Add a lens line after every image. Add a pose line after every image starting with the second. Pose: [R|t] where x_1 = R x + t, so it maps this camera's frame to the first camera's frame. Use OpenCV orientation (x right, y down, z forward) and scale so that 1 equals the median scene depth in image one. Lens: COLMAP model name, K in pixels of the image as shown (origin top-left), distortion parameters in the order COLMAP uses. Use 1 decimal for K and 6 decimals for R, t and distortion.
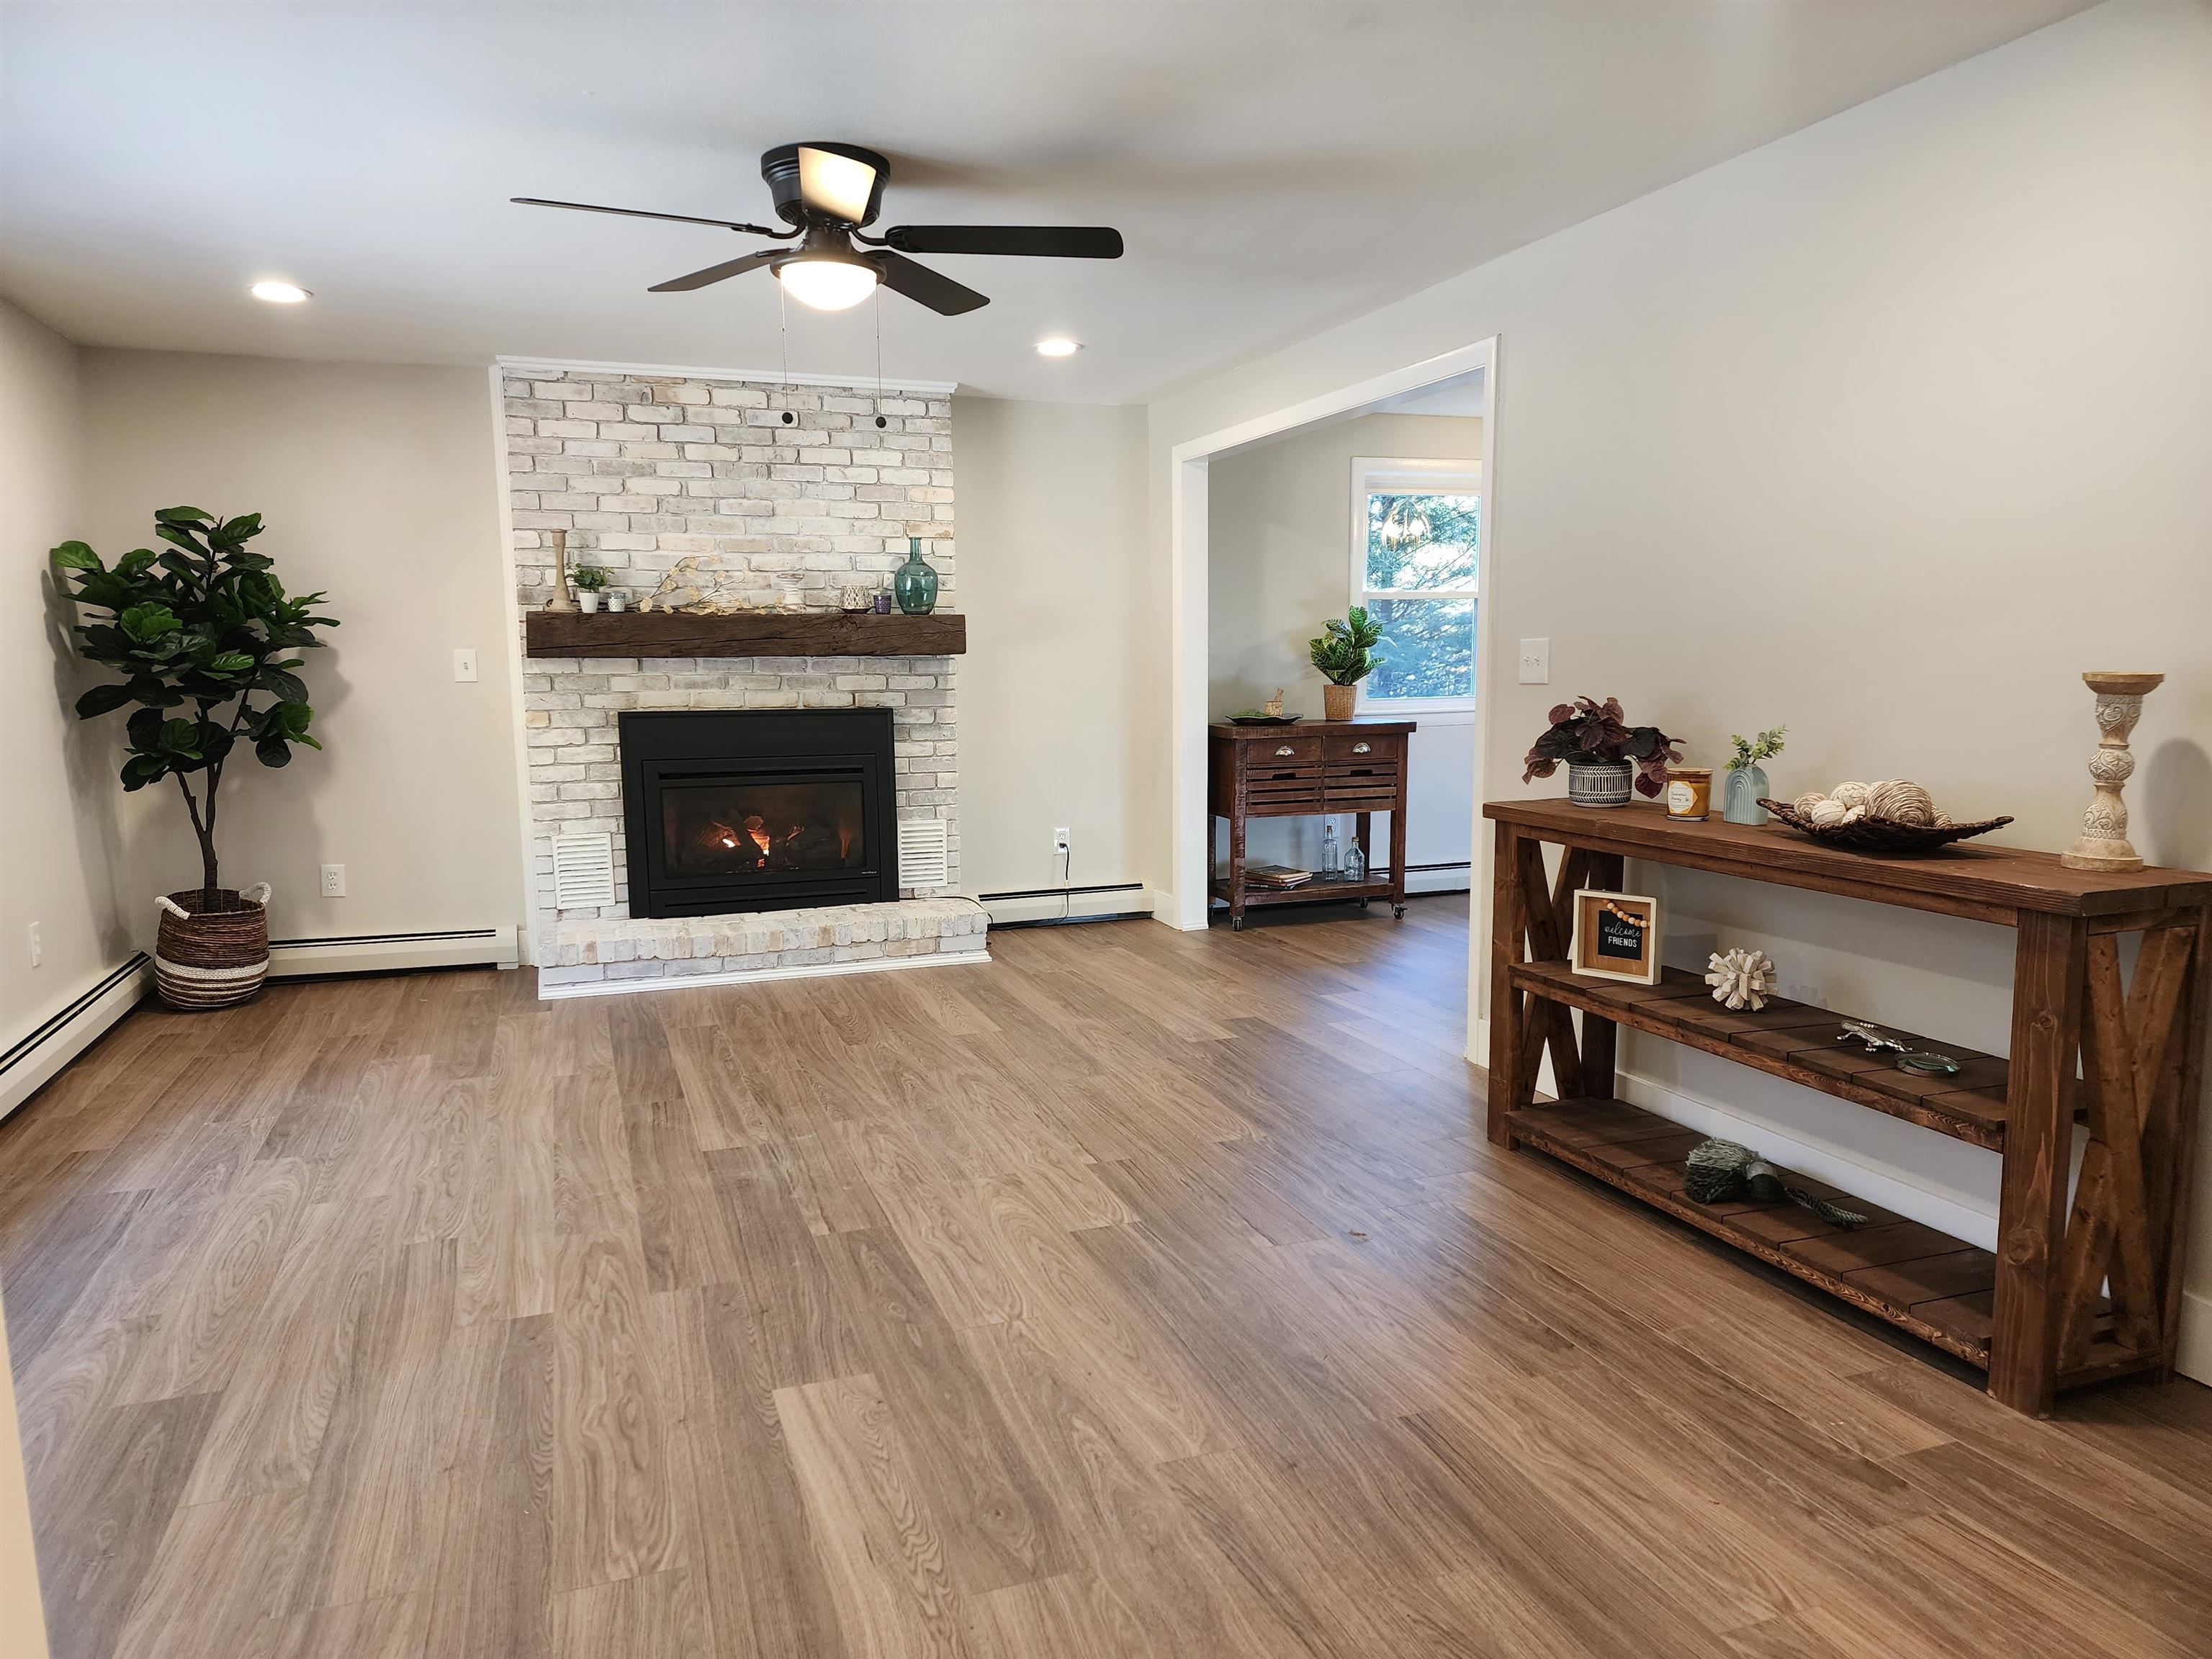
lens RADIAL K [[1473.9, 0, 1103.7], [0, 1473.9, 891.6], [0, 0, 1]] dist [0.075284, -0.001263]
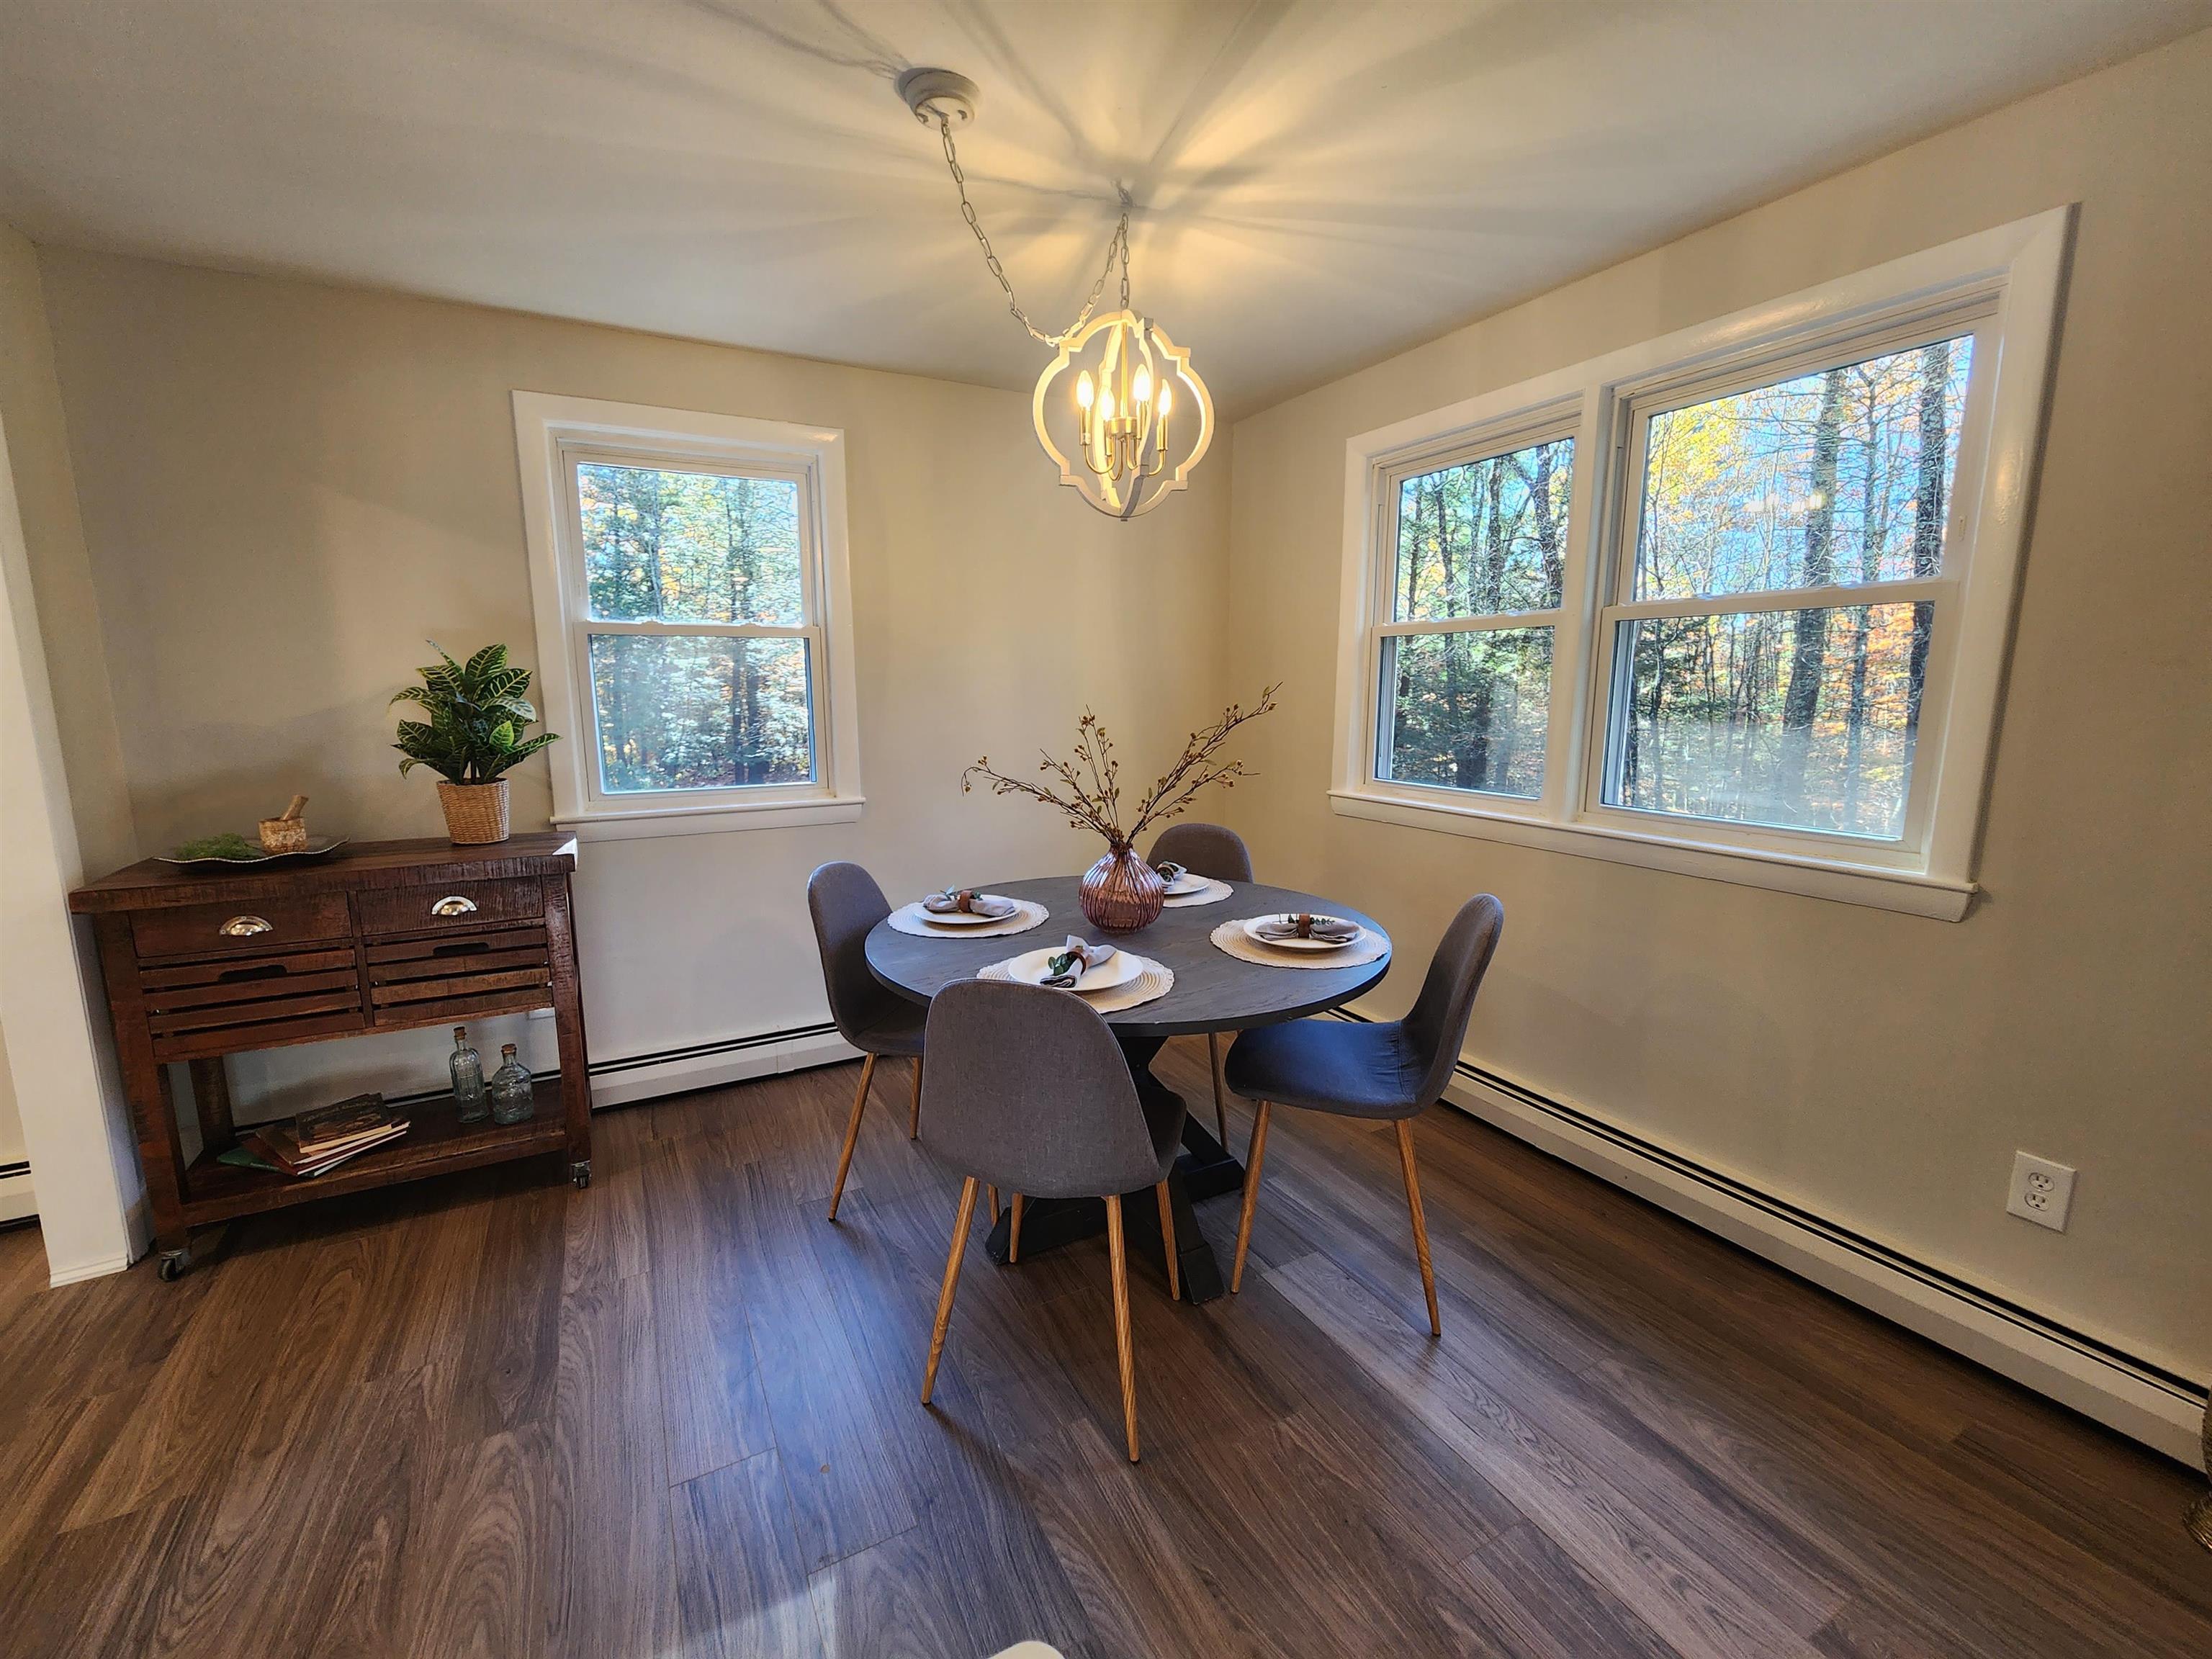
lens RADIAL K [[916.9, 0, 1090.3], [0, 916.9, 832.8], [0, 0, 1]] dist [0.011827, -0.004159]
pose [[0.992321, -0.012518, 0.123050, 0.412994], [0.012448, 0.999922, 0.001332, -0.138079], [-0.123057, 0.000210, 0.992400, 0.729552]]
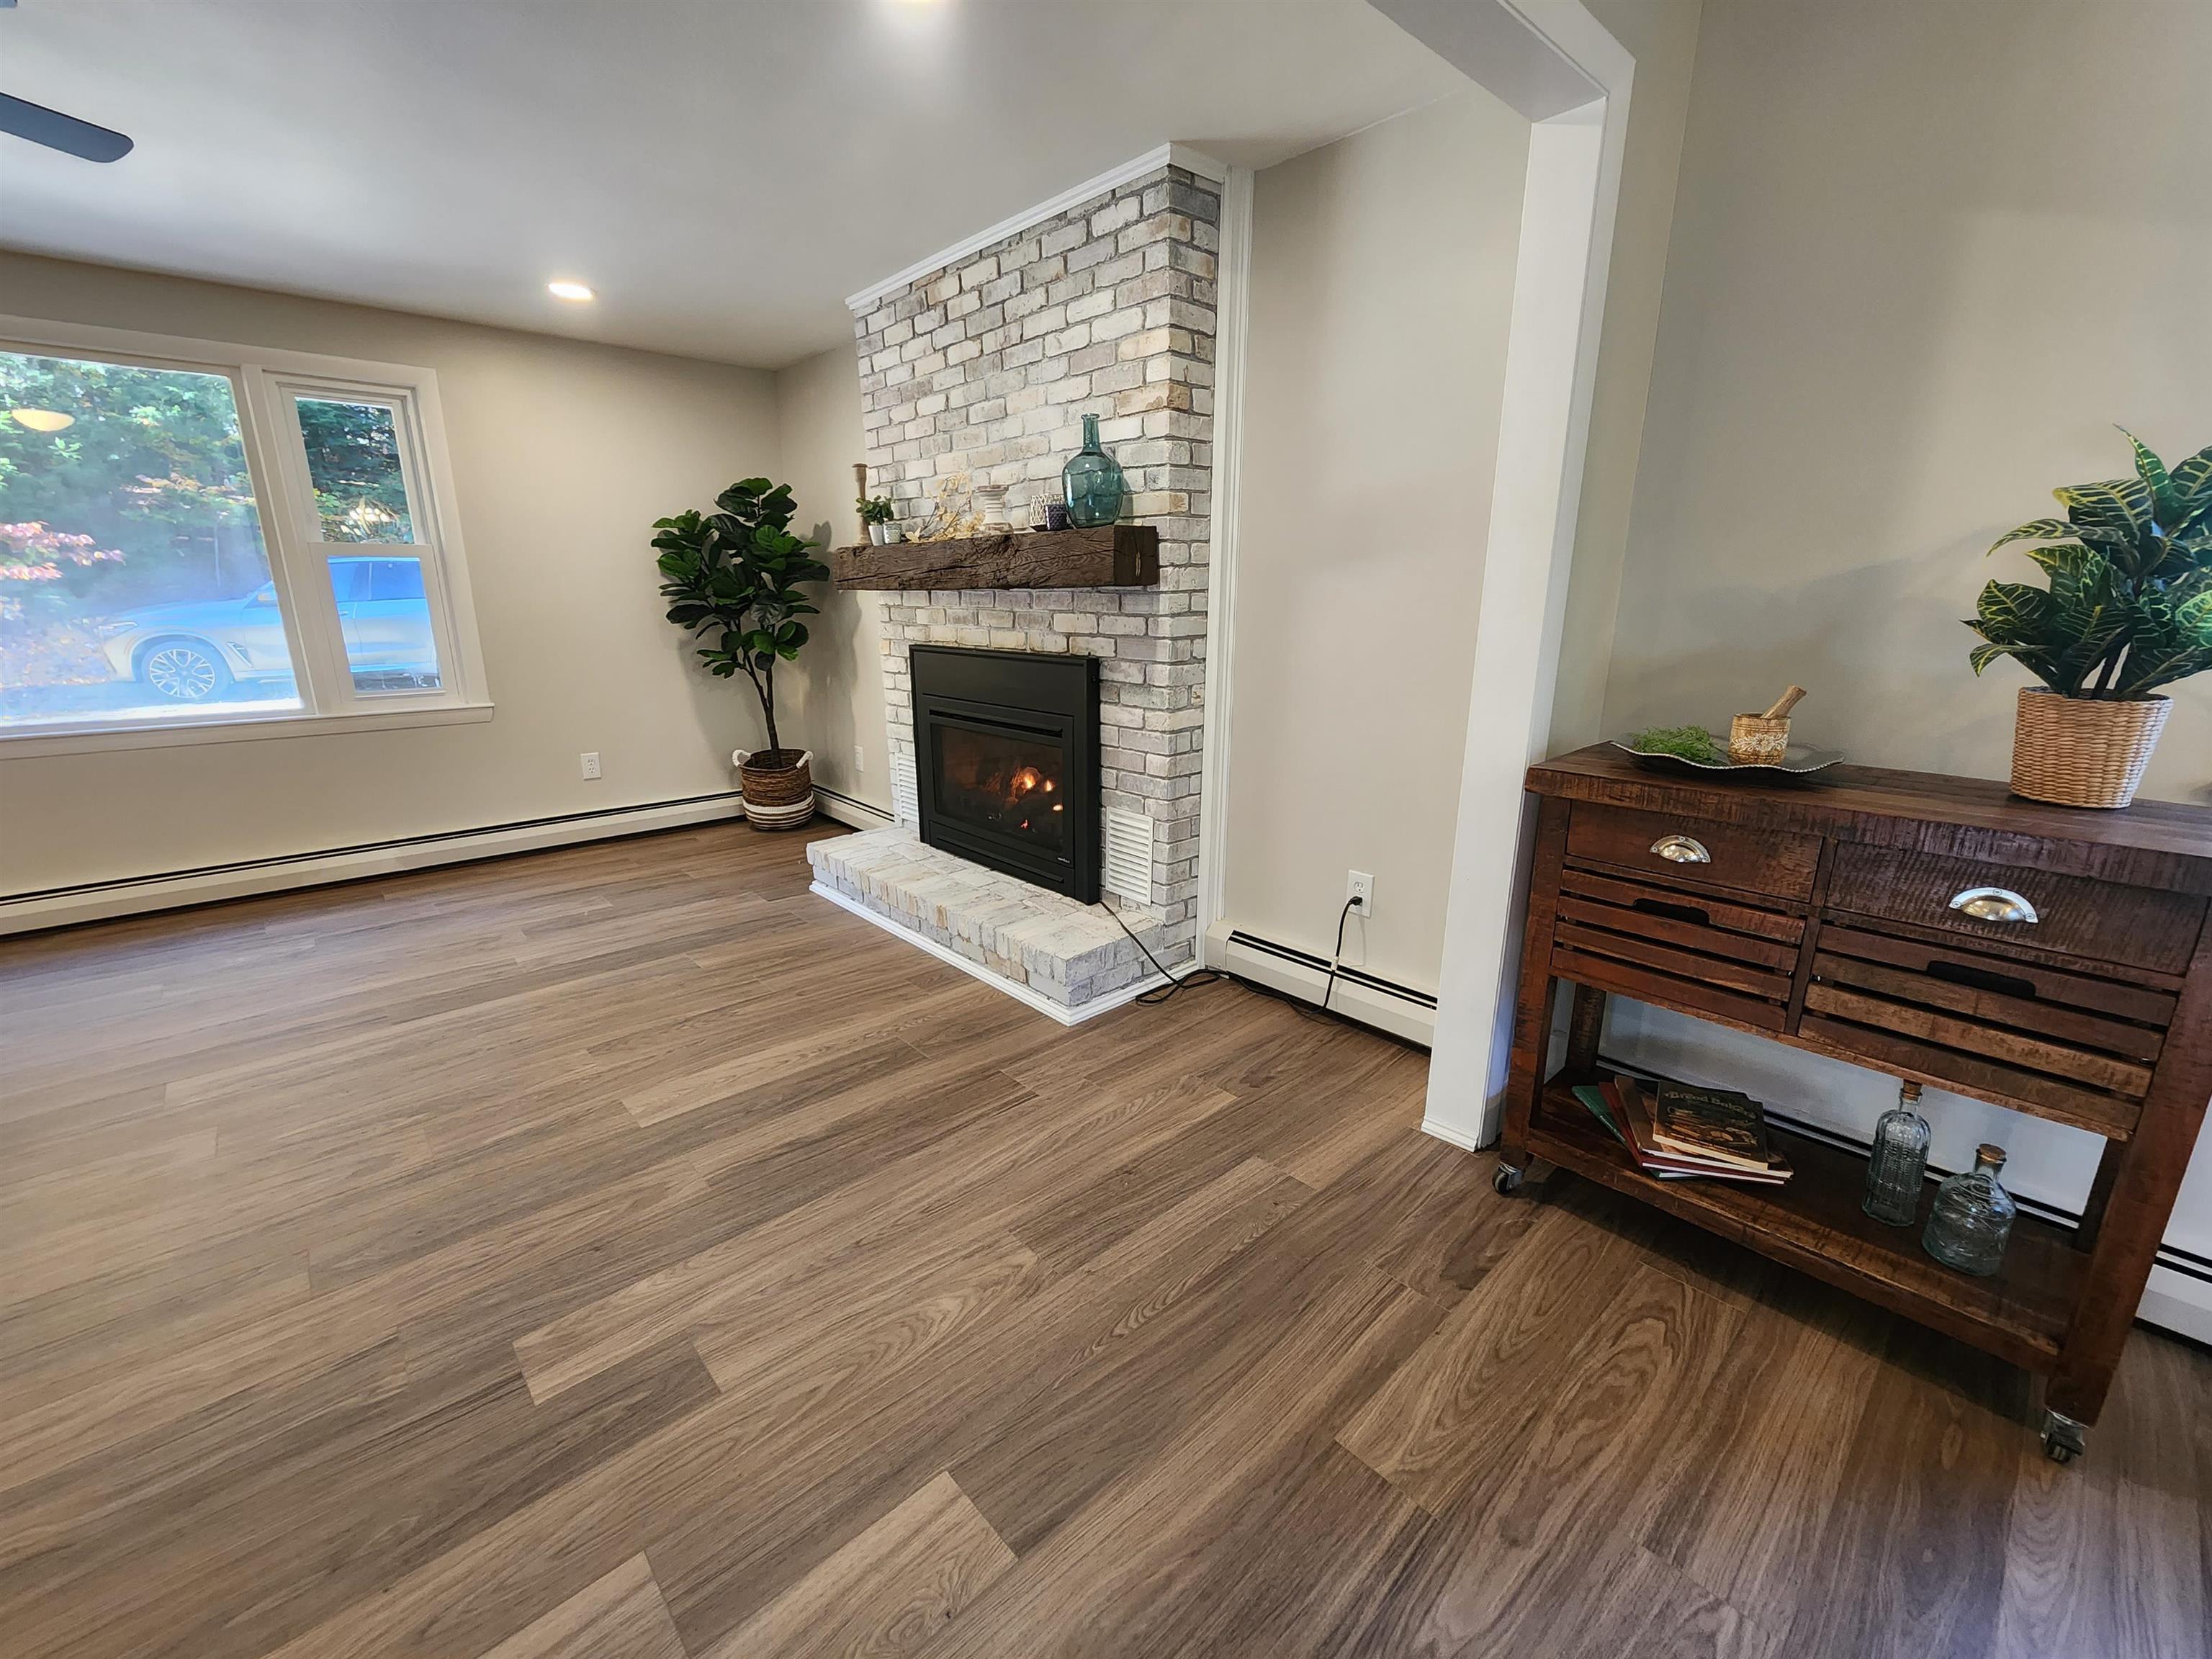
lens RADIAL K [[916.9, 0, 1090.3], [0, 916.9, 832.8], [0, 0, 1]] dist [0.011827, -0.004159]
pose [[0.370426, 0.245891, -0.895724, 0.311883], [-0.154695, 0.967188, 0.201535, -0.138178], [0.915890, 0.063910, 0.396309, 0.853864]]
